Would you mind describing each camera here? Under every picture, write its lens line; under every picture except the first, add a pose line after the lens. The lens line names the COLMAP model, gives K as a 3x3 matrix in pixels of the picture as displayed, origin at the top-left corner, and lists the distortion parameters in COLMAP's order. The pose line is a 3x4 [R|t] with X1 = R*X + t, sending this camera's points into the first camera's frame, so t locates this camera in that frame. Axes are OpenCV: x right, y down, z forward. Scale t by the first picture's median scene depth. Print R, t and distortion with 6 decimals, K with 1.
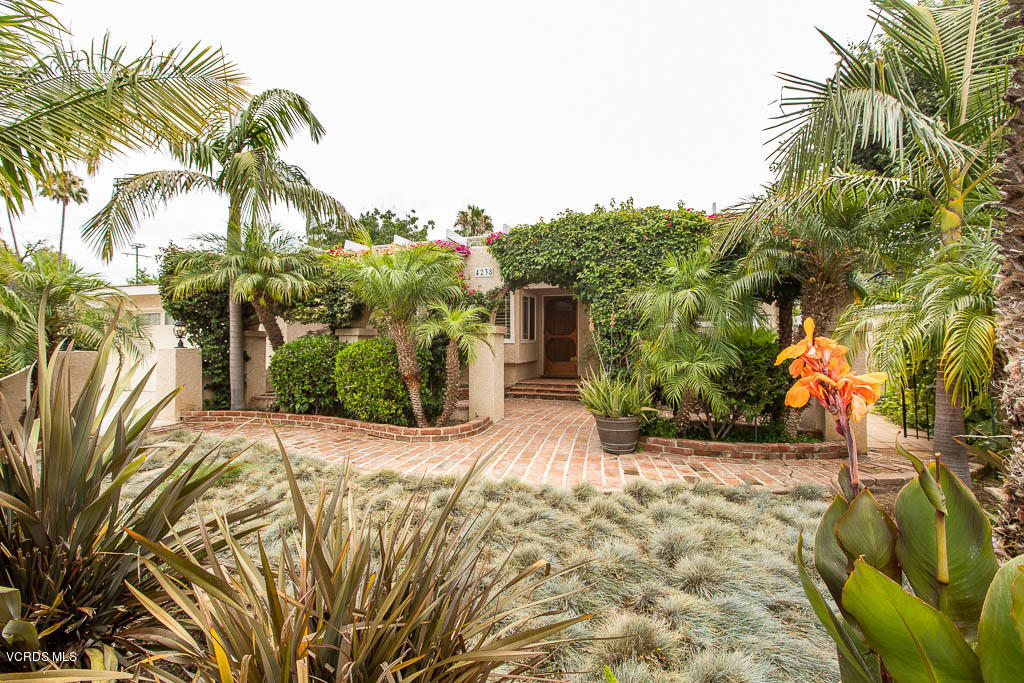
lens RADIAL K [[461.6, 0, 515.7], [0, 461.6, 338.2], [0, 0, 1]] dist [-0.000751, 0.000030]
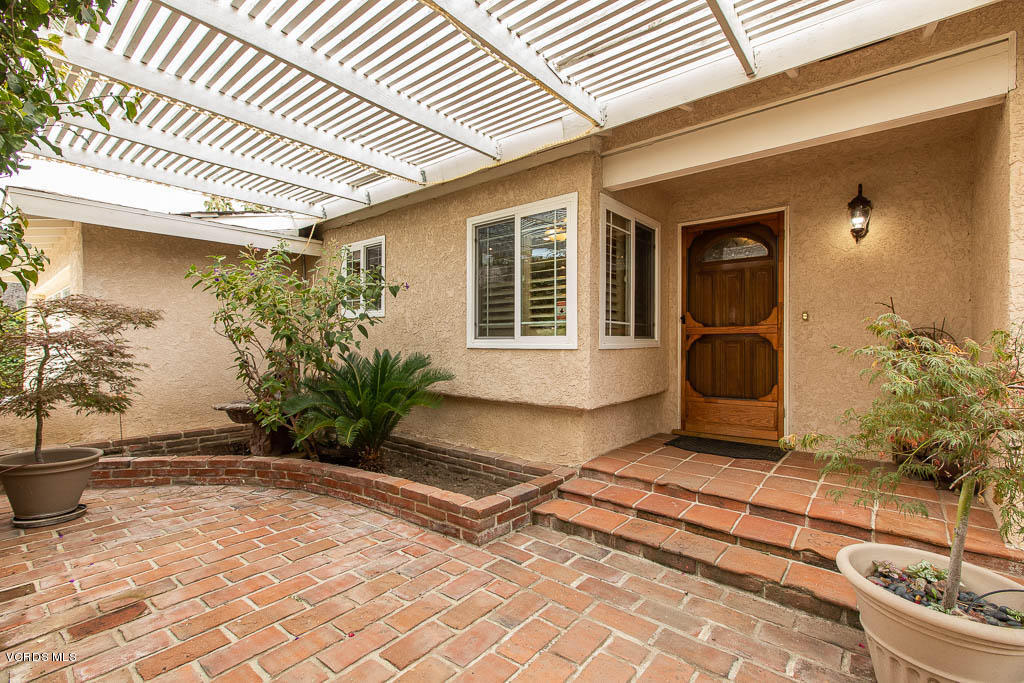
lens RADIAL K [[461.6, 0, 515.7], [0, 461.6, 338.2], [0, 0, 1]] dist [-0.000751, 0.000030]
pose [[0.941720, 0.000136, -0.336398, 0.119104], [0.000694, 0.999997, 0.002346, 0.004162], [0.336397, -0.002442, 0.941717, 1.168909]]
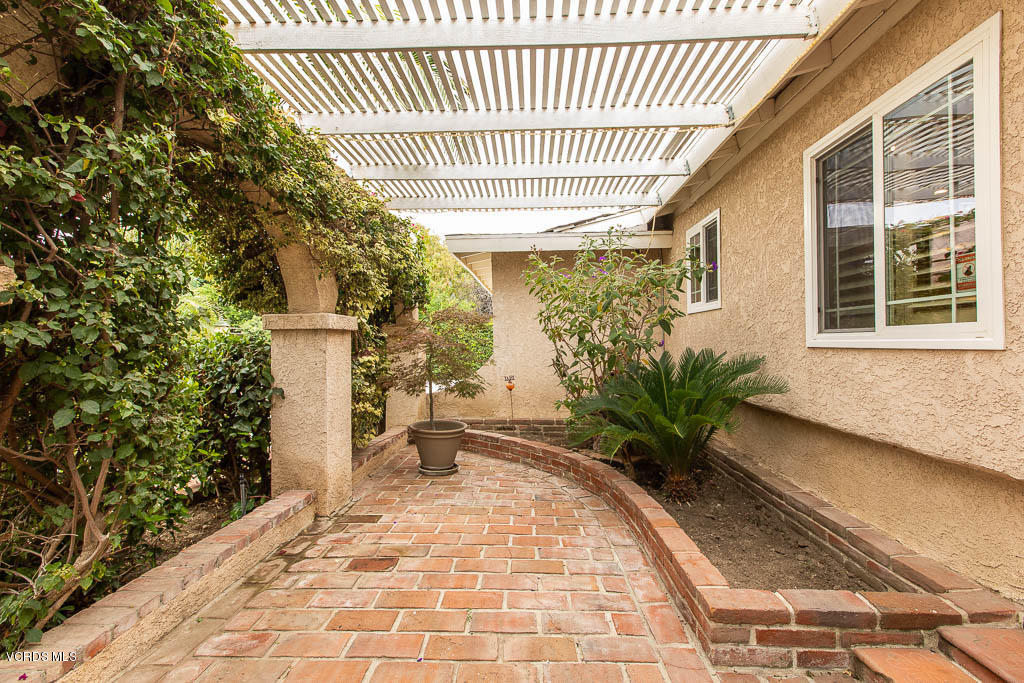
lens RADIAL K [[461.6, 0, 515.7], [0, 461.6, 338.2], [0, 0, 1]] dist [-0.000751, 0.000030]
pose [[0.300034, -0.009442, -0.953882, 0.168969], [0.015371, 0.999869, -0.005062, 0.009631], [0.953805, -0.013143, 0.300140, 1.392453]]
